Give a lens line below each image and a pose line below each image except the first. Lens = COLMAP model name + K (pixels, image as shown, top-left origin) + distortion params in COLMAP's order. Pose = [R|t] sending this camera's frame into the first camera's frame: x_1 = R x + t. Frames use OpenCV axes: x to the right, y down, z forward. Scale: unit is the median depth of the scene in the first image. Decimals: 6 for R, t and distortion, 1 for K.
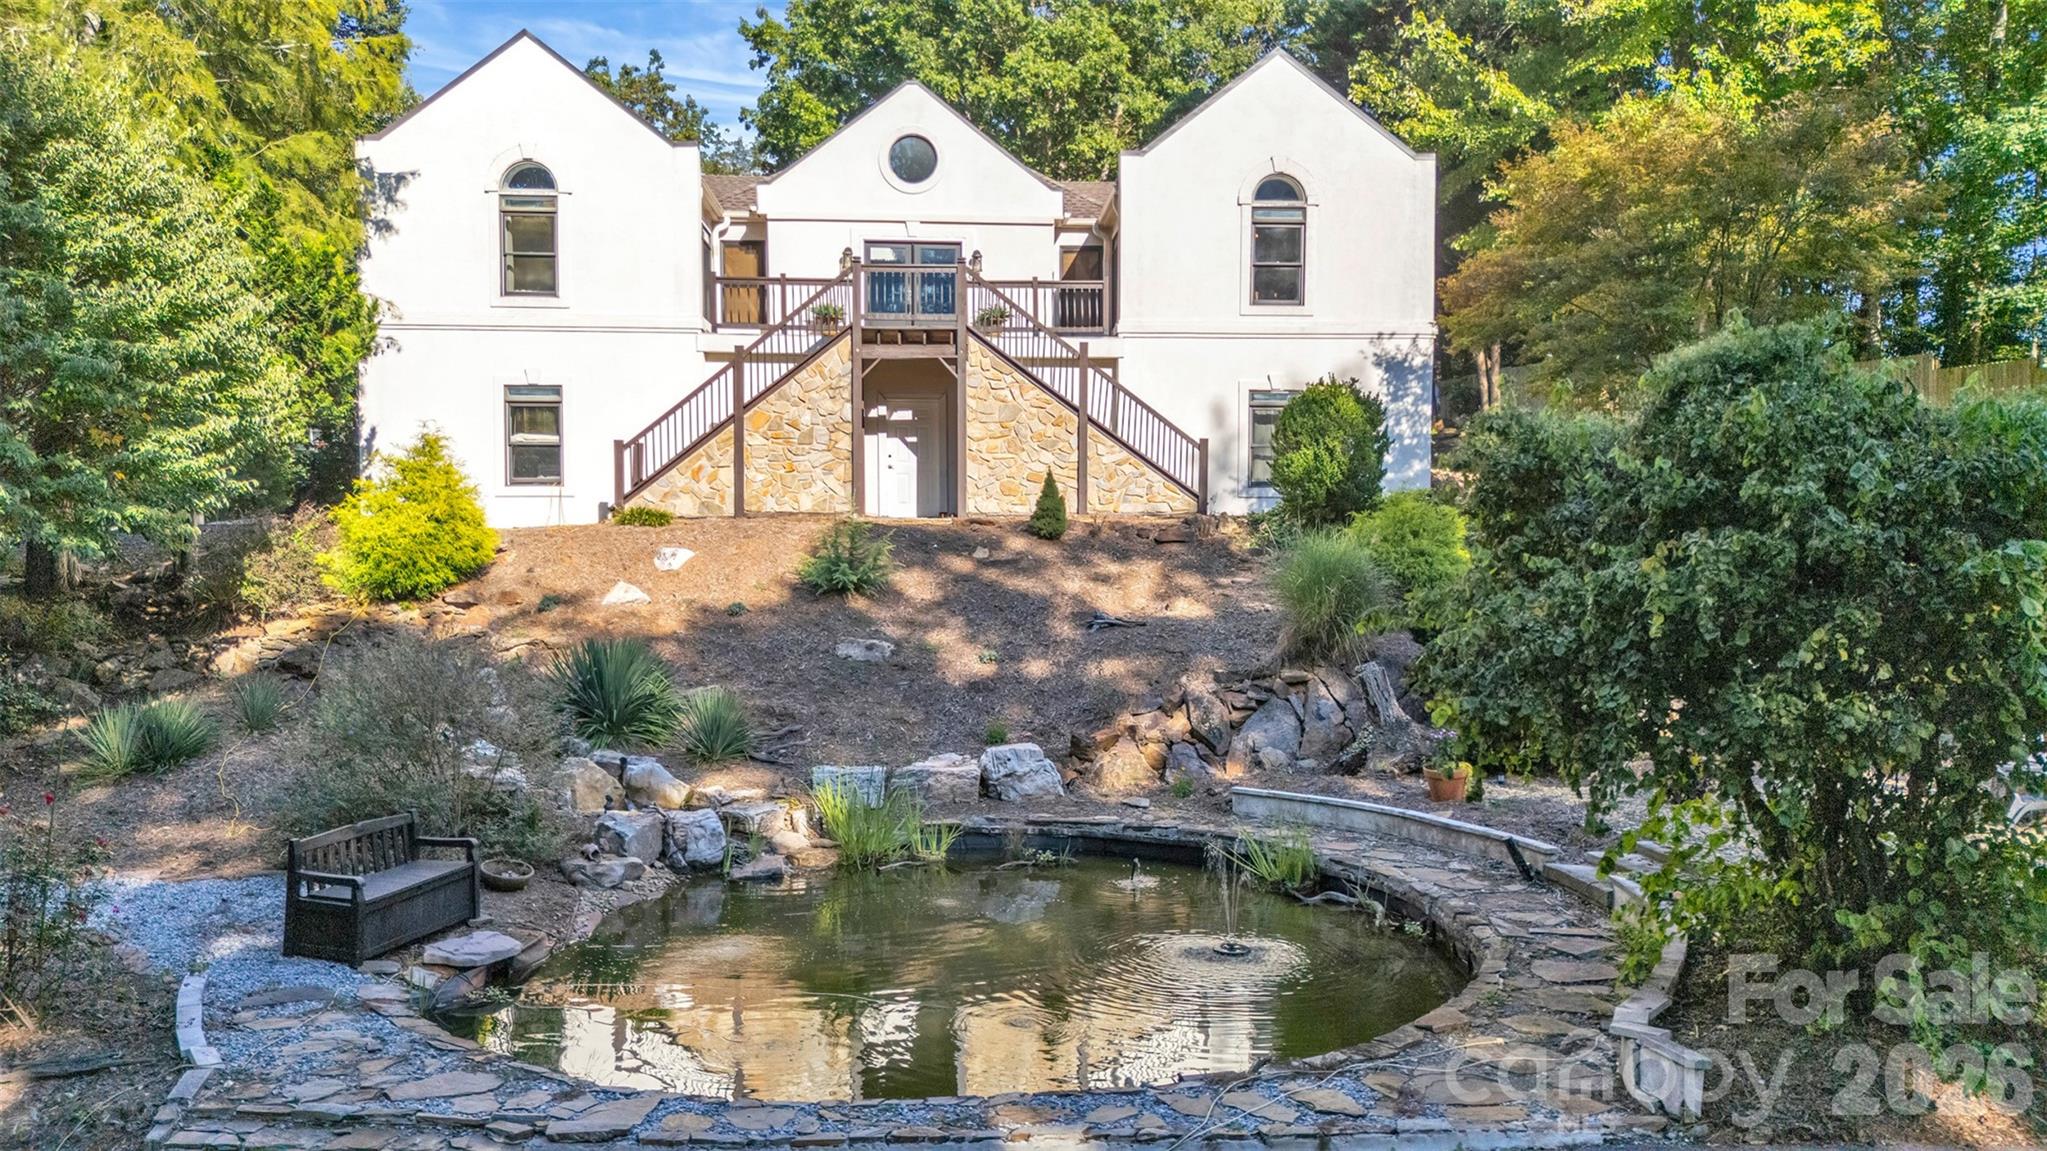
lens RADIAL K [[1486.9, 0, 1032.7], [0, 1486.9, 576.8], [0, 0, 1]] dist [0.126267, -0.244564]
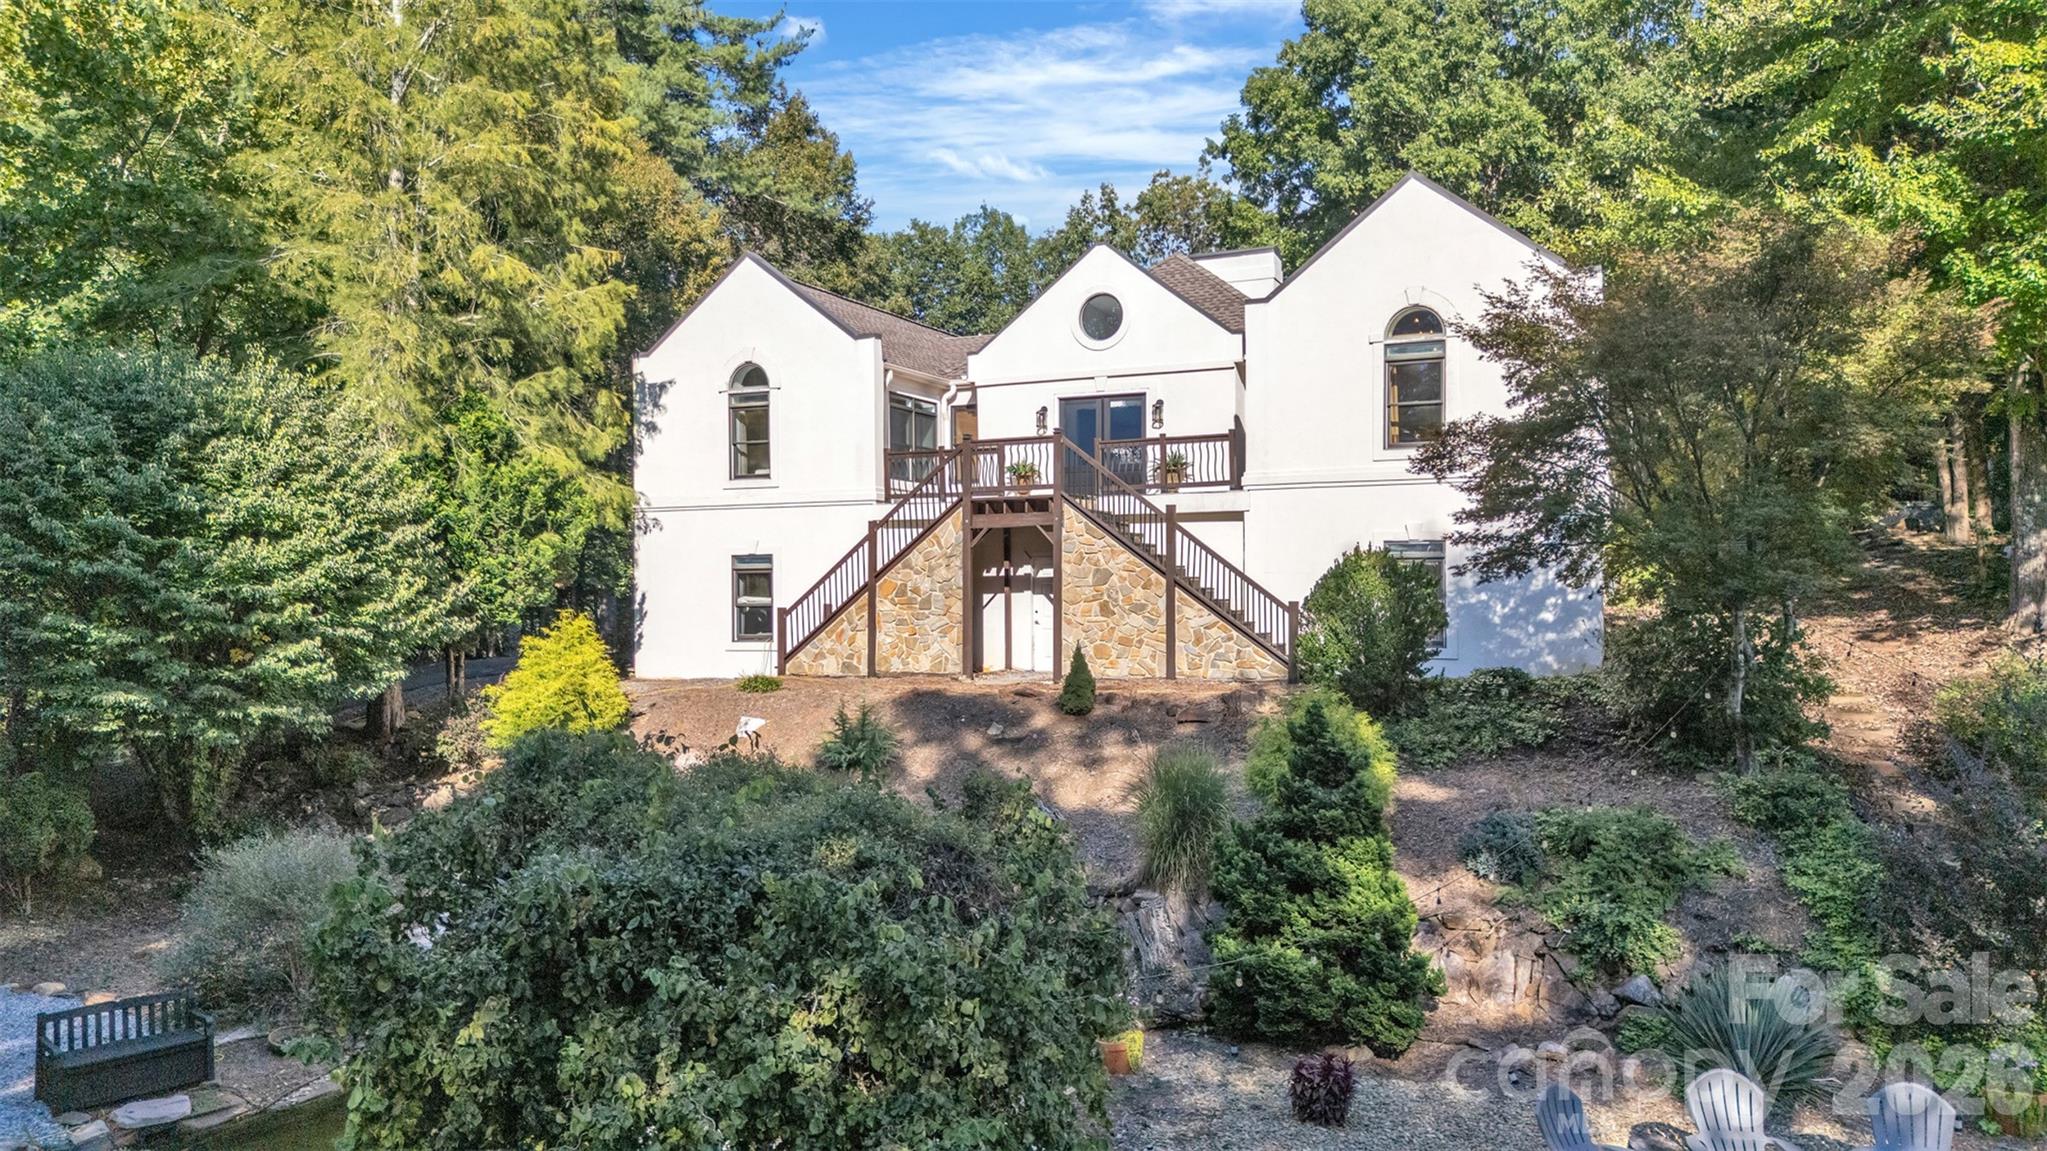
lens RADIAL K [[1486.9, 0, 1032.7], [0, 1486.9, 576.8], [0, 0, 1]] dist [0.126267, -0.244564]
pose [[0.879141, -0.010676, -0.476441, 0.404027], [-0.004057, 0.999545, -0.029883, -0.076695], [0.476544, 0.028204, 0.878698, 0.092334]]
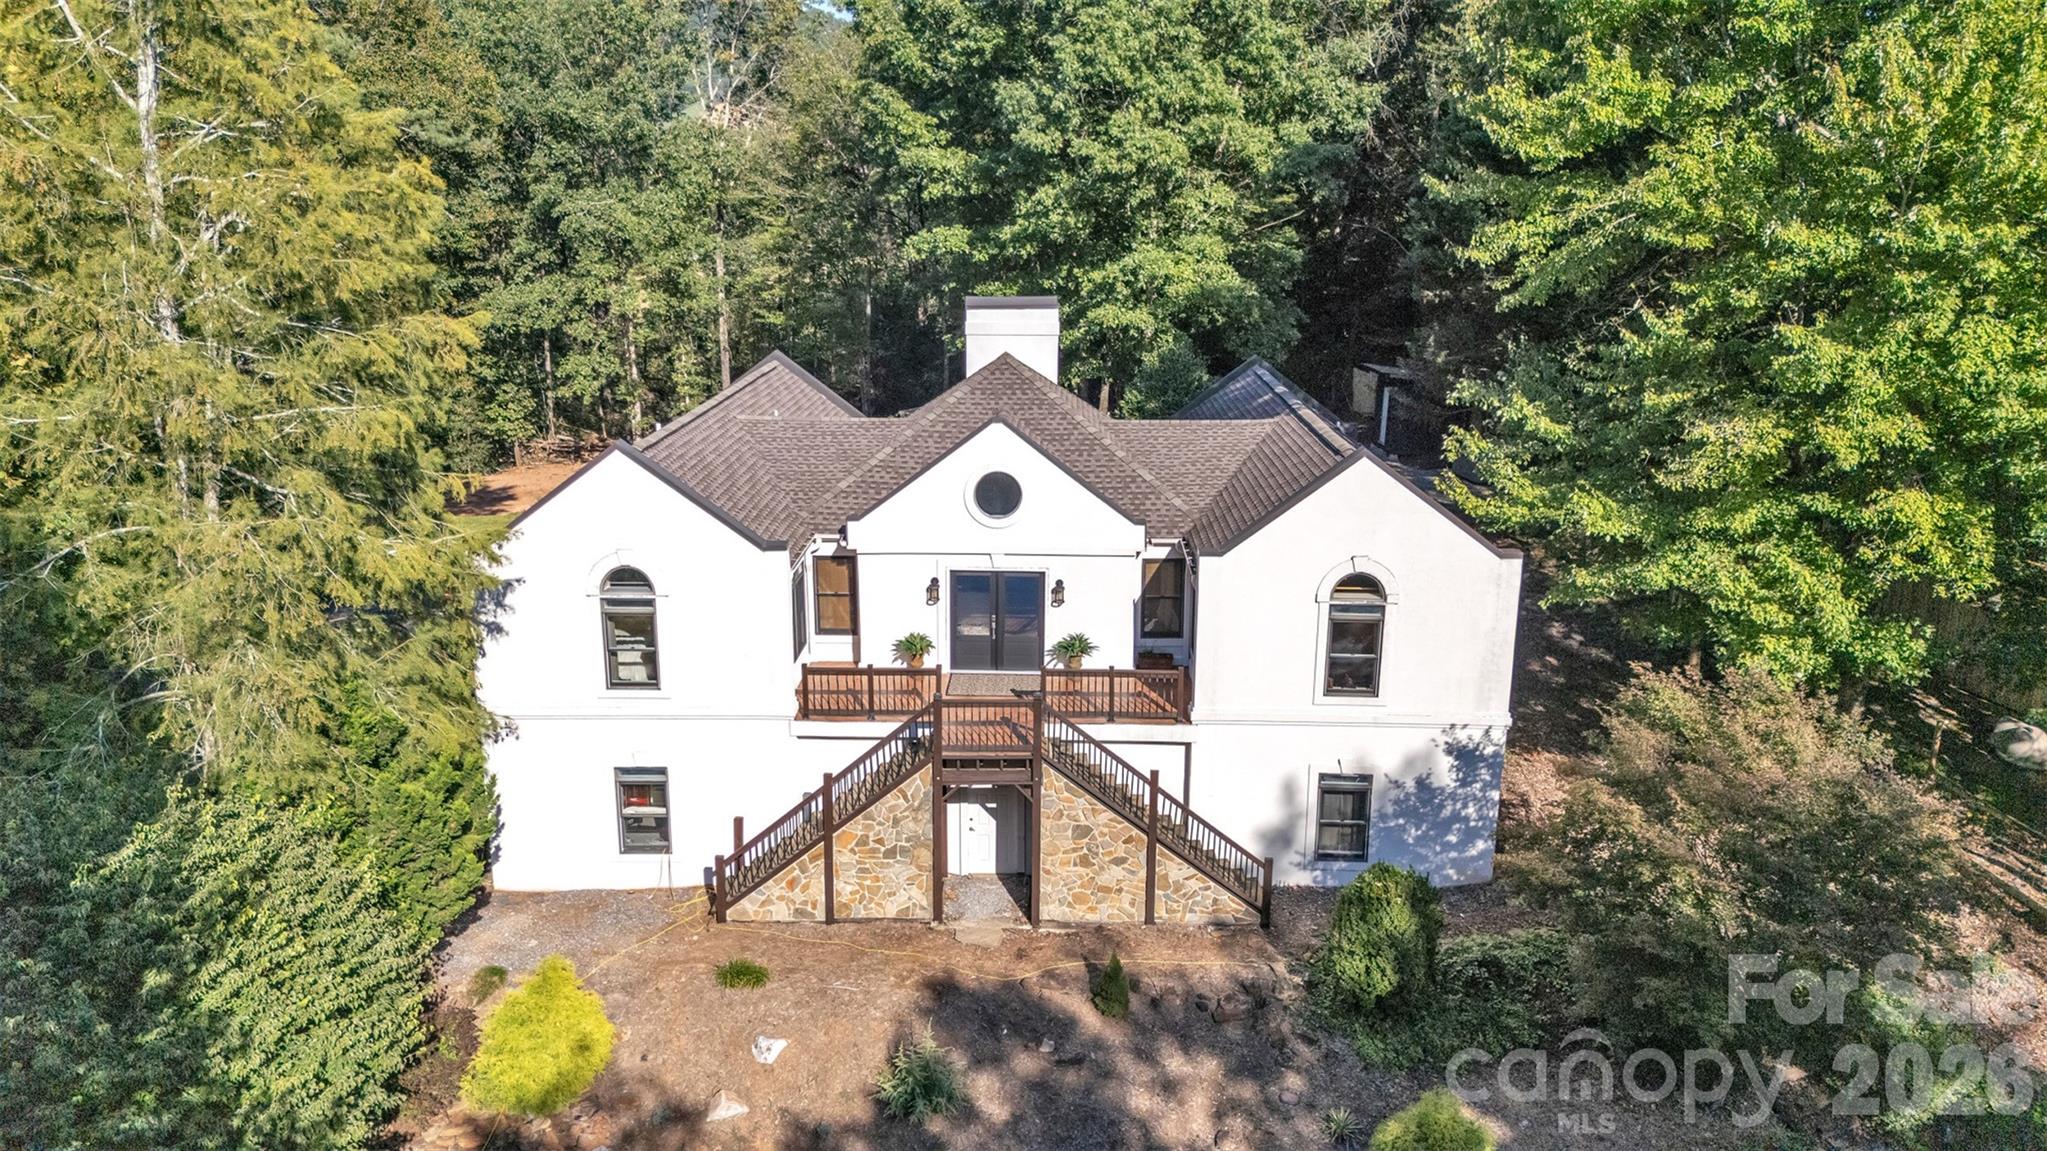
lens RADIAL K [[1486.9, 0, 1032.7], [0, 1486.9, 576.8], [0, 0, 1]] dist [0.126267, -0.244564]
pose [[0.996692, 0.028088, -0.076261, 0.024087], [-0.009129, 0.971133, 0.238365, -0.513783], [0.080755, -0.236880, 0.968177, 0.019908]]
